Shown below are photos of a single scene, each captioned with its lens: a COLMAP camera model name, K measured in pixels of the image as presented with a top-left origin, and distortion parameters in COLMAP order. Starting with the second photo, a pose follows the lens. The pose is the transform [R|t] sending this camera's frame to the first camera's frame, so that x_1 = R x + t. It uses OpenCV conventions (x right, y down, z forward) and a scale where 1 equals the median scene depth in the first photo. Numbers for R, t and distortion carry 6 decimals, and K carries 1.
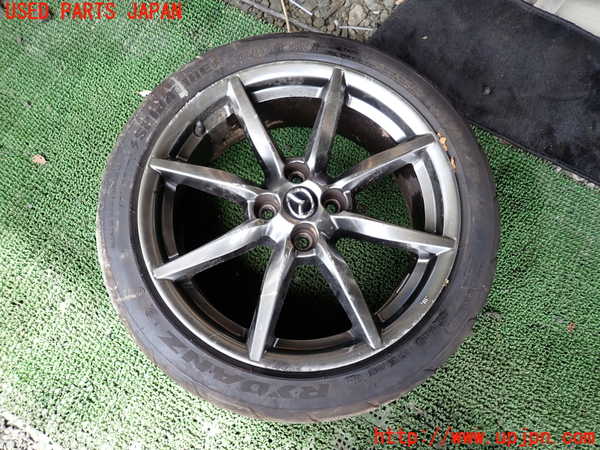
lens RADIAL K [[434.7, 0, 288.2], [0, 434.7, 225.7], [0, 0, 1]] dist [0.002442, 0.002986]
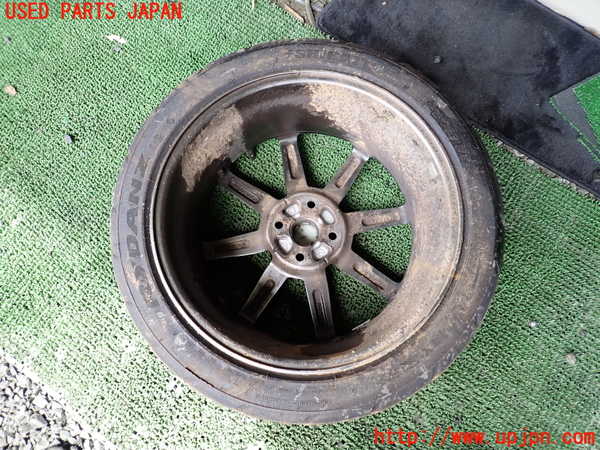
lens RADIAL K [[434.7, 0, 288.2], [0, 434.7, 225.7], [0, 0, 1]] dist [0.002442, 0.002986]
pose [[0.991696, 0.105190, -0.073993, 0.237376], [-0.103268, 0.994221, 0.029348, 0.082621], [0.076653, -0.021463, 0.996827, -0.043738]]
